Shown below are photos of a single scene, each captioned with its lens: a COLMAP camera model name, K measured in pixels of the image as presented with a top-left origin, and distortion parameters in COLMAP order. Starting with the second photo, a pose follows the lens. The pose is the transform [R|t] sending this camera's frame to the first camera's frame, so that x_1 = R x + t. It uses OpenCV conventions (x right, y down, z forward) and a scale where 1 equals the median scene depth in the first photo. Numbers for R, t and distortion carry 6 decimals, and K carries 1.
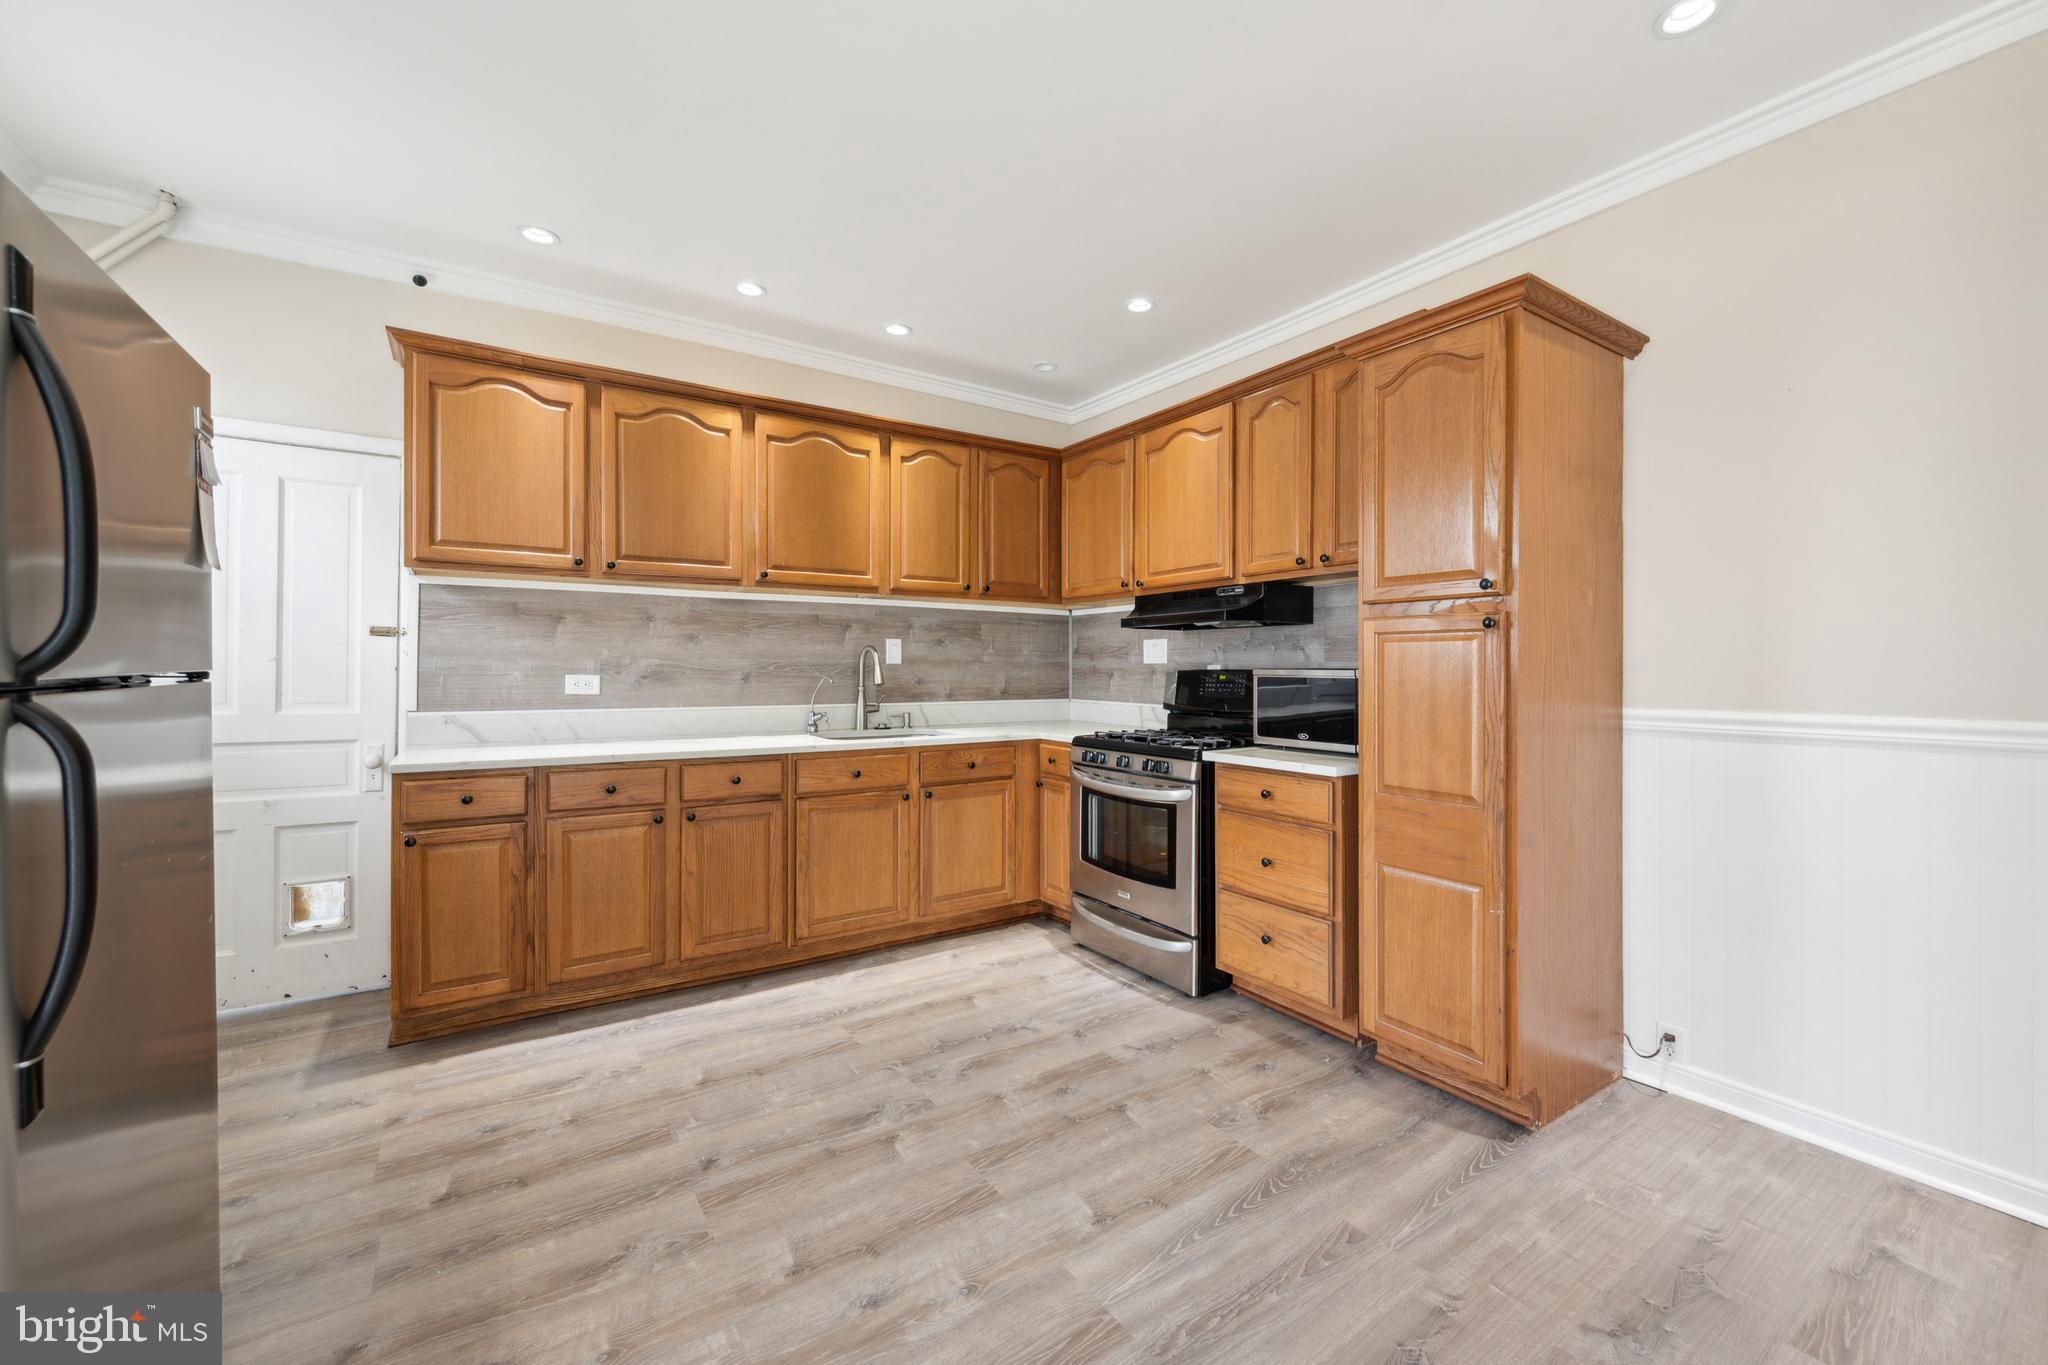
lens RADIAL K [[824.7, 0, 1031.5], [0, 824.7, 677.2], [0, 0, 1]] dist [0.000138, -0.000206]
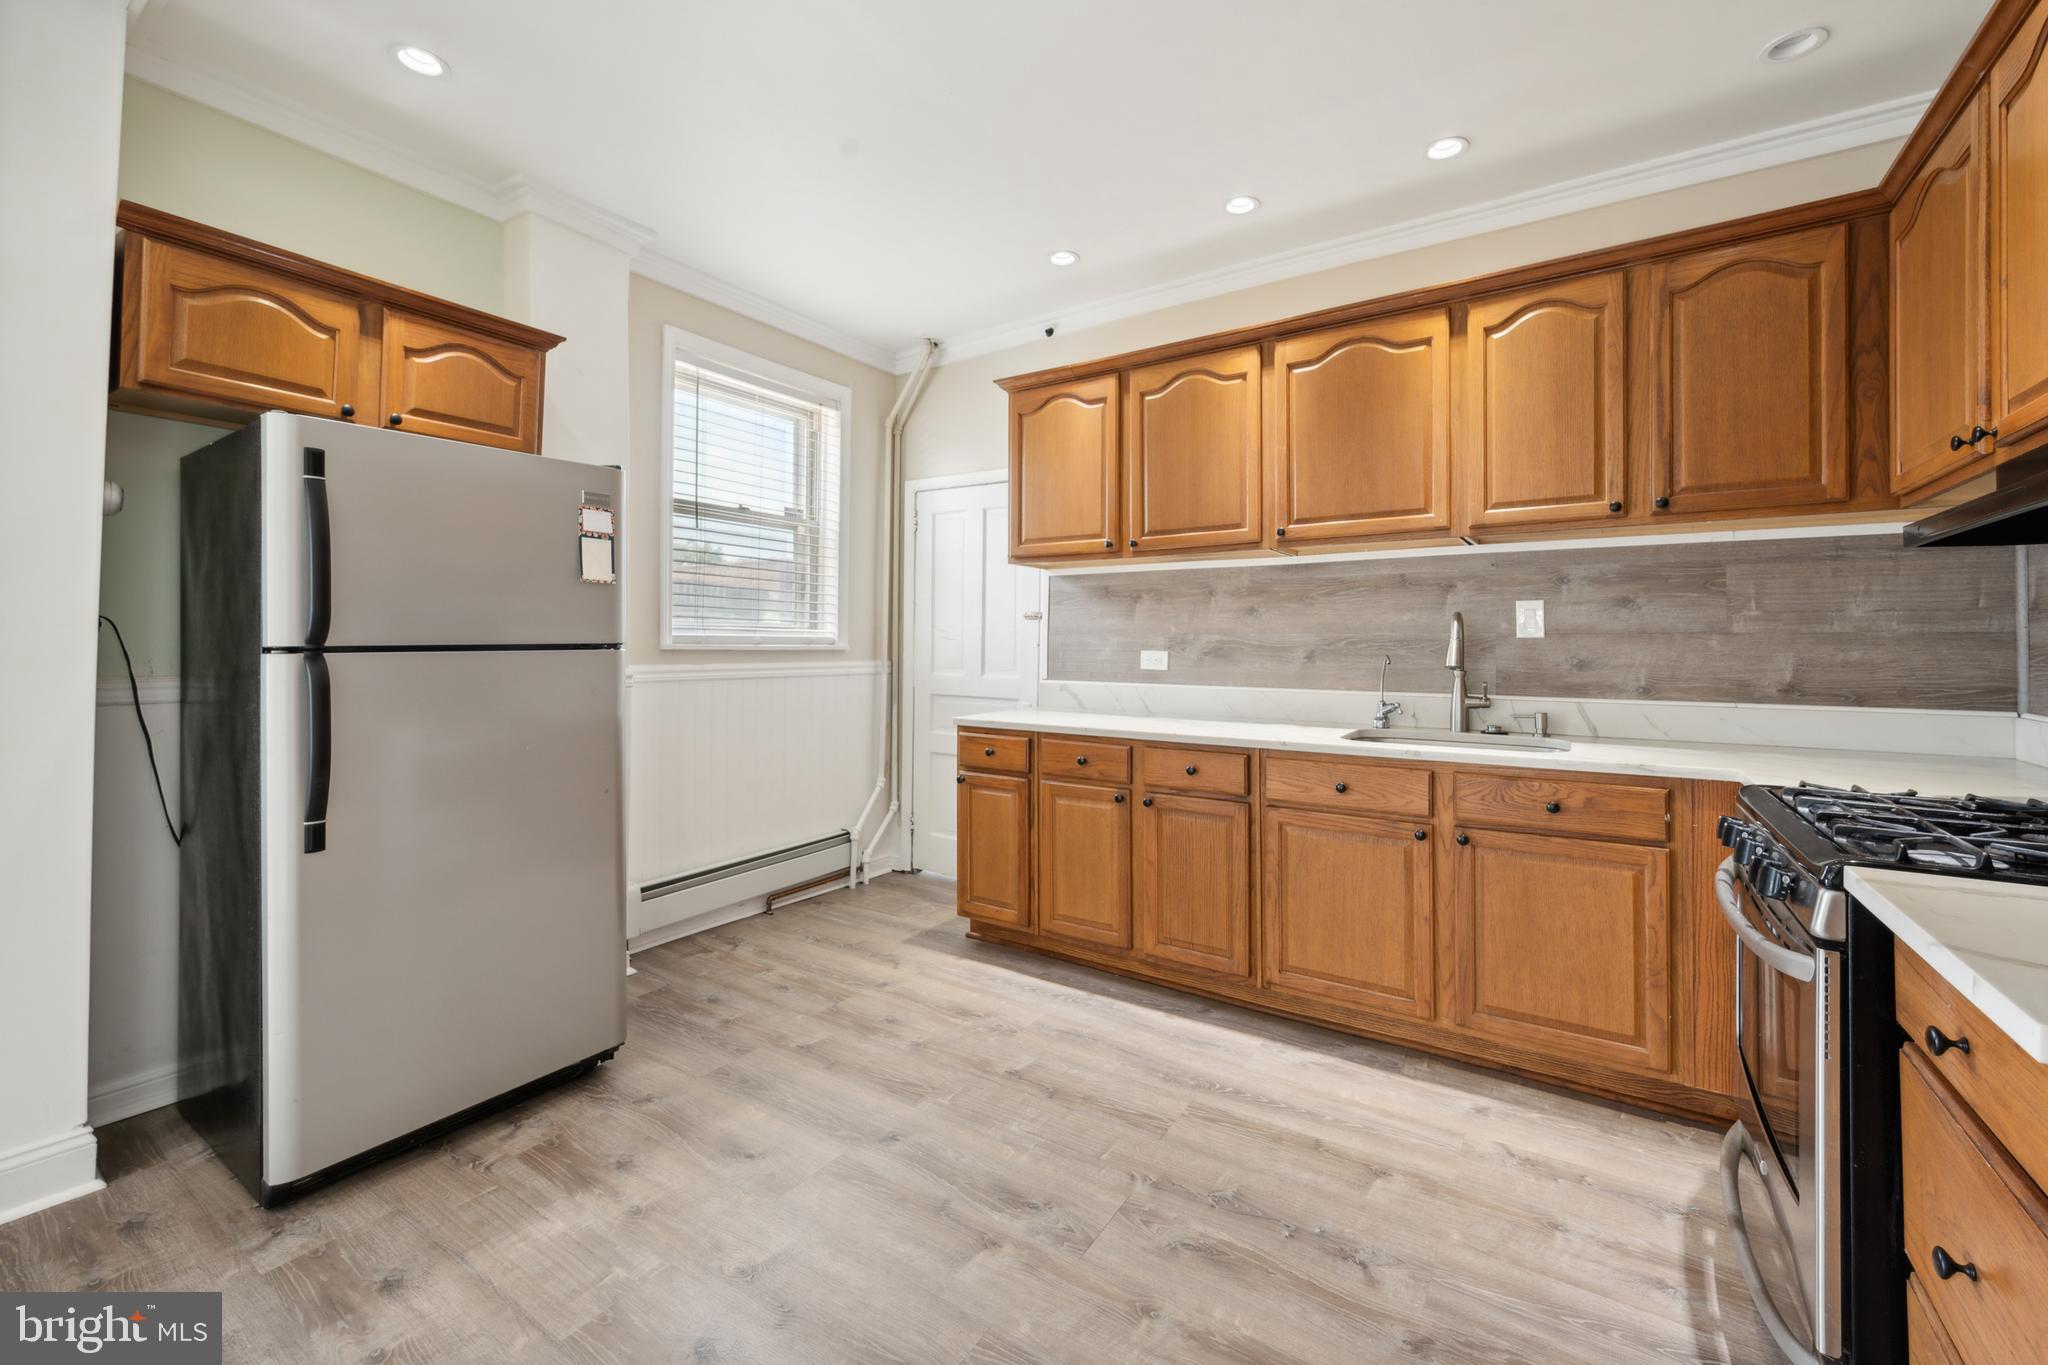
lens RADIAL K [[824.7, 0, 1031.0], [0, 824.7, 641.3], [0, 0, 1]] dist [0.000138, -0.000206]
pose [[0.384514, -0.005252, -0.923104, 0.388482], [-0.011701, 0.999876, -0.010563, -0.002247], [0.923045, 0.014863, 0.384405, 0.496674]]
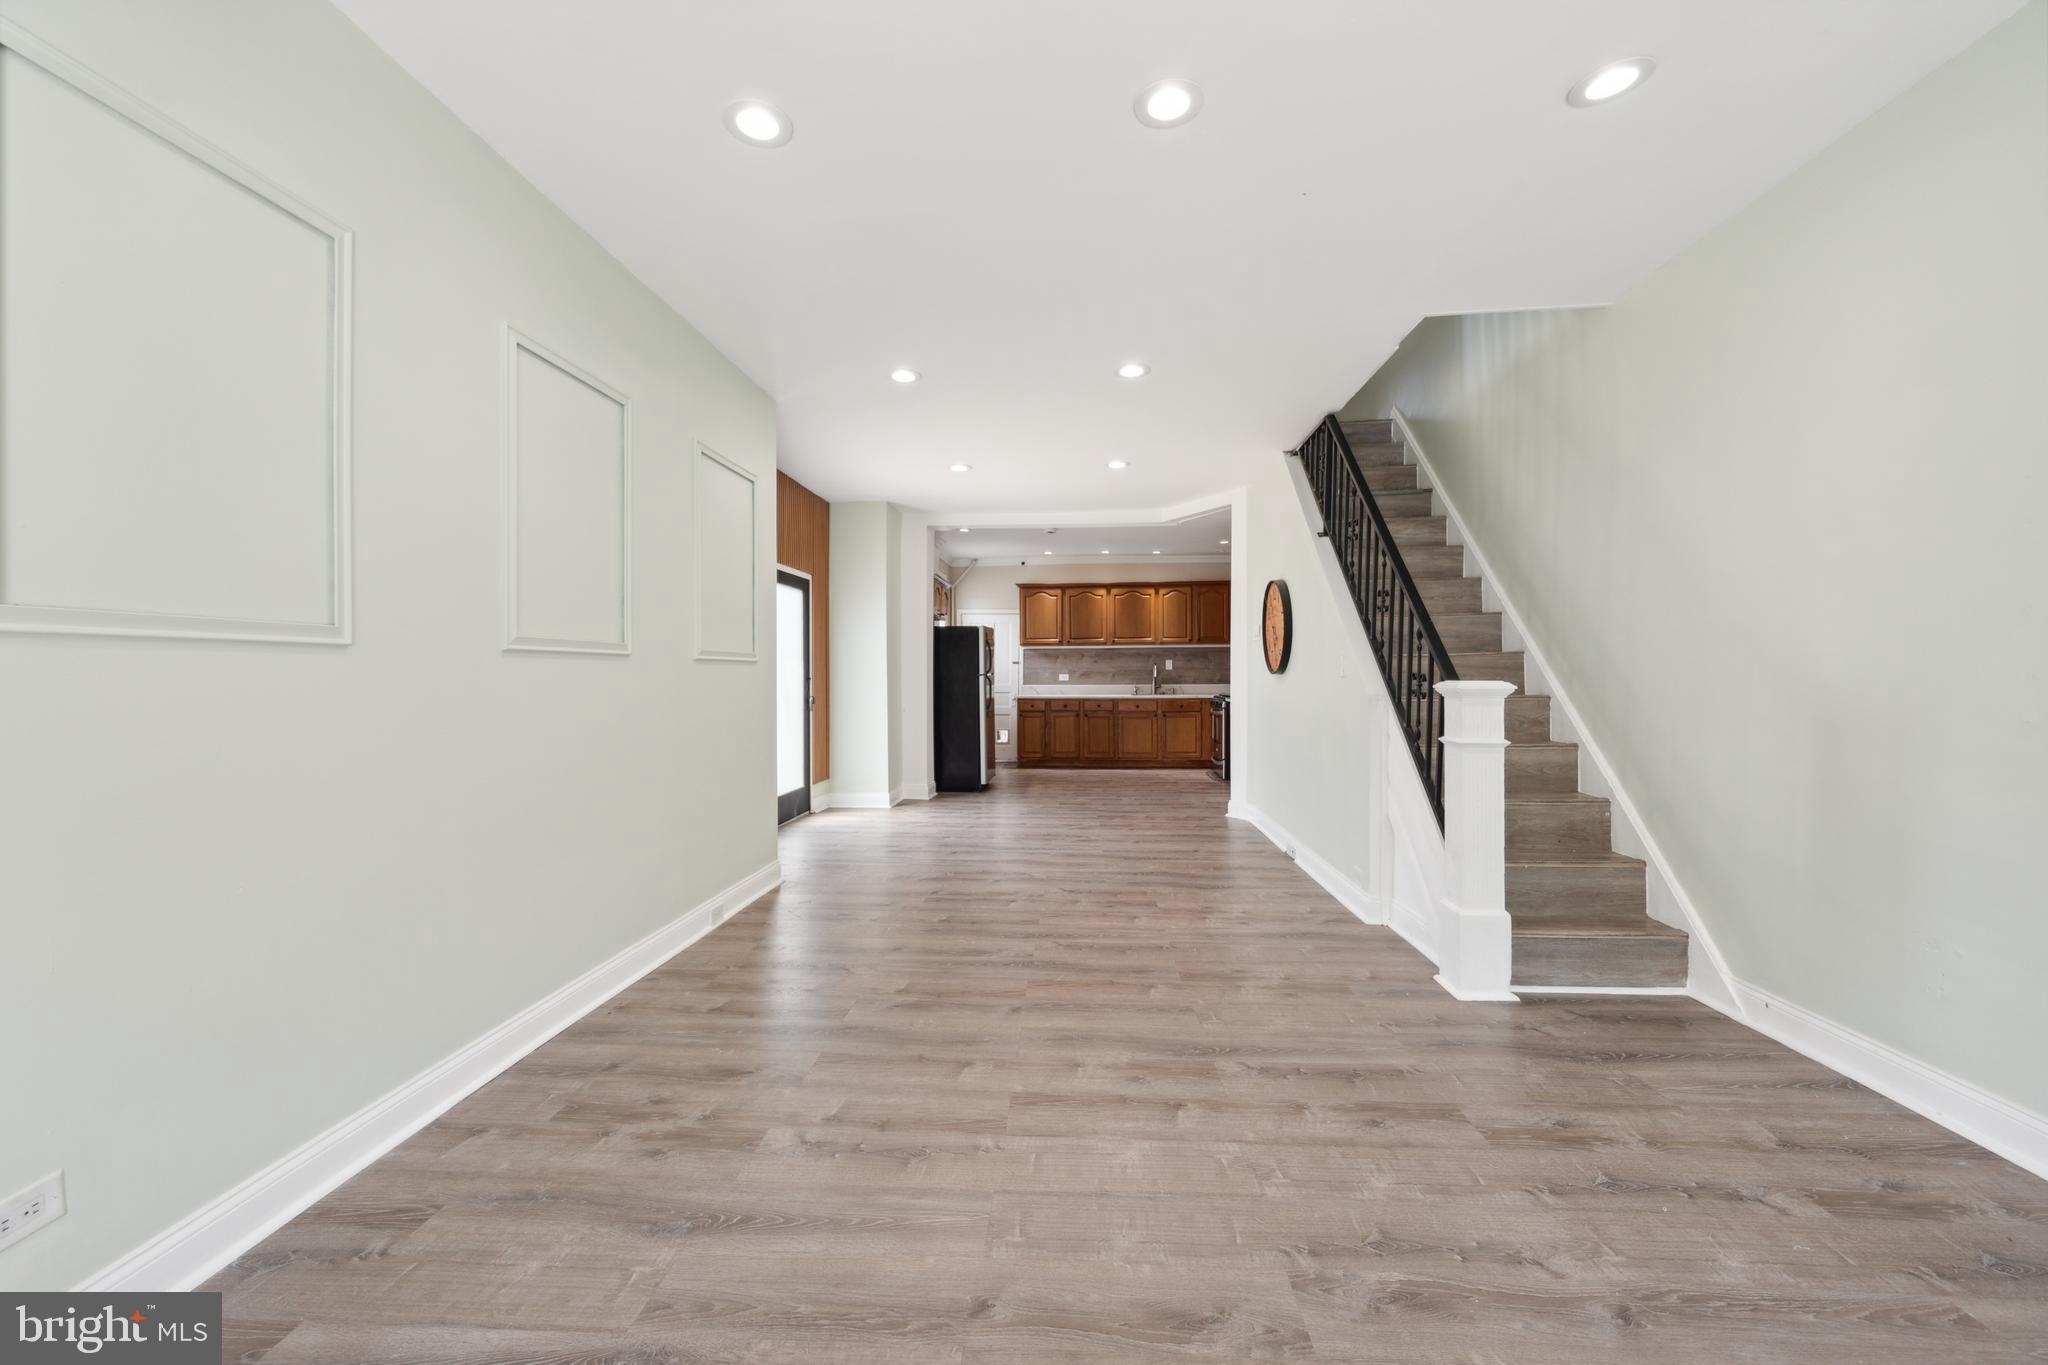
lens RADIAL K [[824.7, 0, 1022.5], [0, 824.7, 675.0], [0, 0, 1]] dist [0.000138, -0.000206]
pose [[0.787996, -0.006051, -0.615651, 1.426103], [0.002897, 0.999977, -0.006119, 0.021106], [0.615674, 0.003038, 0.787995, -1.782580]]
